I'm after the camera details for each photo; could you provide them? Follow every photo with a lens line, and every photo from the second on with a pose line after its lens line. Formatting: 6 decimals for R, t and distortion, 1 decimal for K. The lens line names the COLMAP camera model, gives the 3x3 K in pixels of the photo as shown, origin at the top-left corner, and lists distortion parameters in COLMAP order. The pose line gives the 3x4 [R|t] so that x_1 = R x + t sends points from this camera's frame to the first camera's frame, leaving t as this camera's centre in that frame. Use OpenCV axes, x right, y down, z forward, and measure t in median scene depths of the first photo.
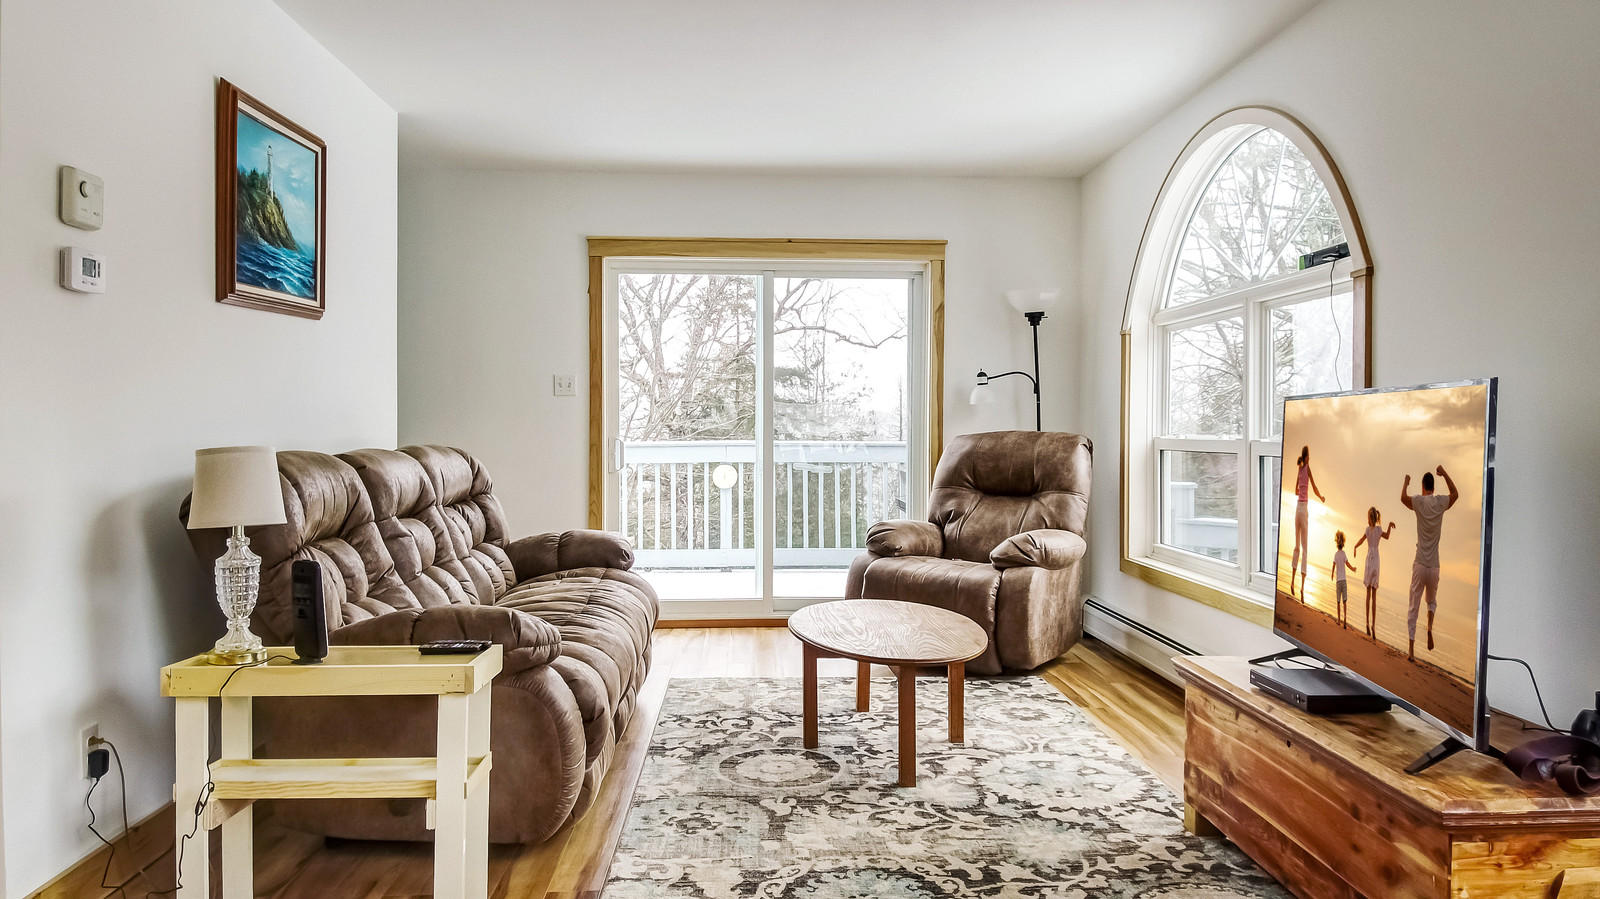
lens RADIAL K [[1110.9, 0, 804.2], [0, 1110.9, 444.5], [0, 0, 1]] dist [0.017113, -0.032725]
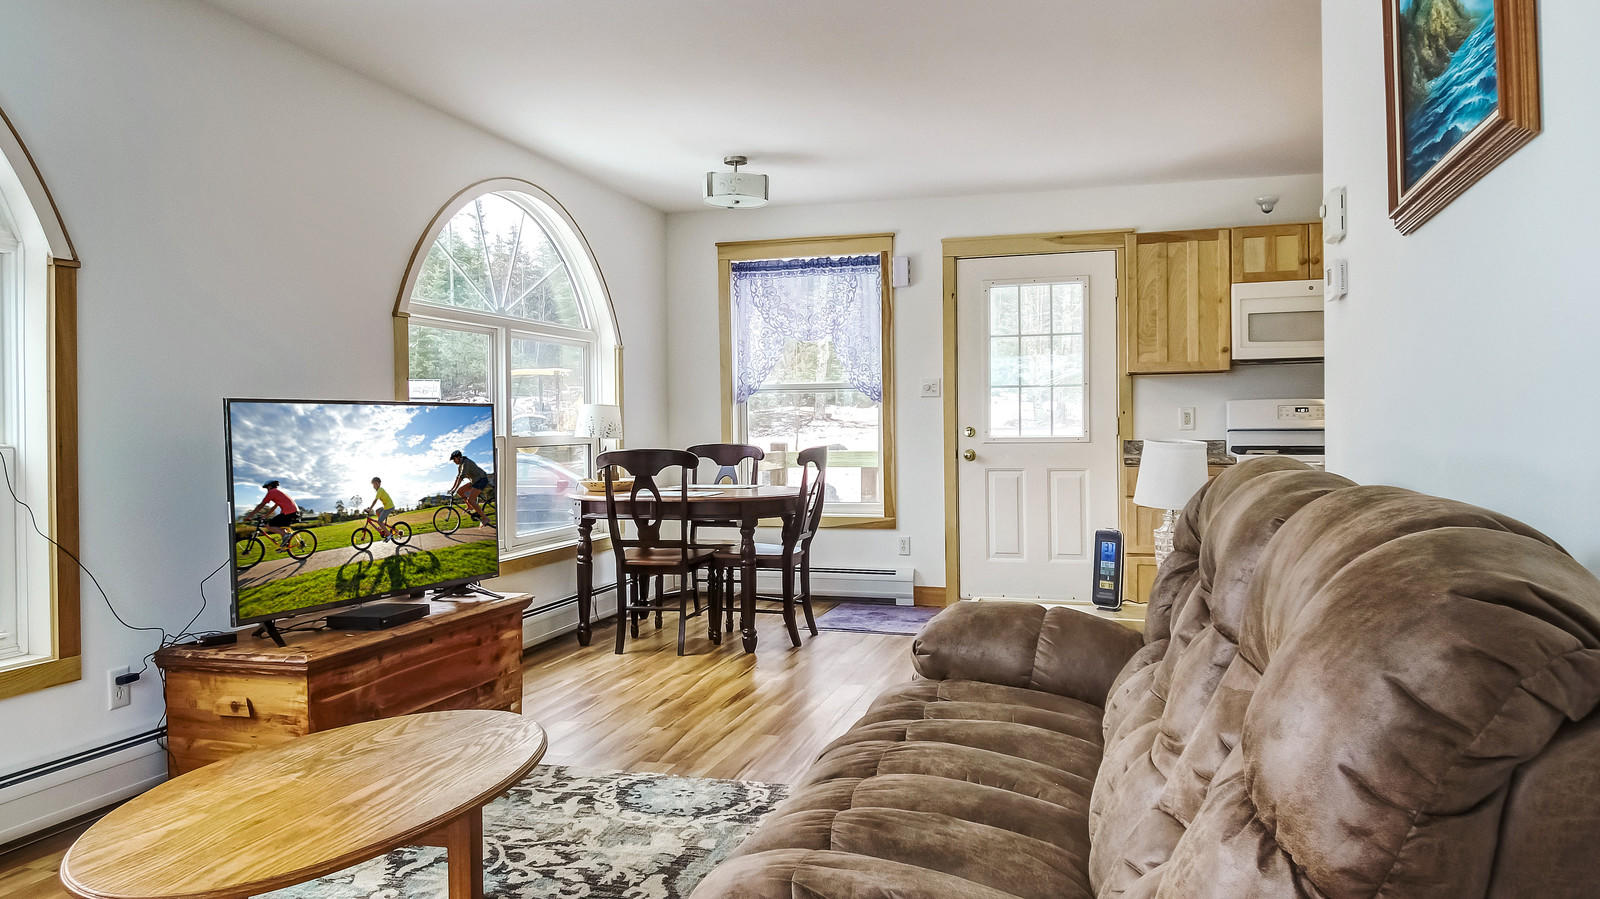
lens RADIAL K [[1110.9, 0, 808.2], [0, 1110.9, 443.2], [0, 0, 1]] dist [0.017113, -0.032725]
pose [[-0.950037, 0.002477, 0.312128, -0.299915], [0.011474, 0.999570, 0.026992, -0.016696], [-0.311927, 0.029224, -0.949656, 1.338347]]
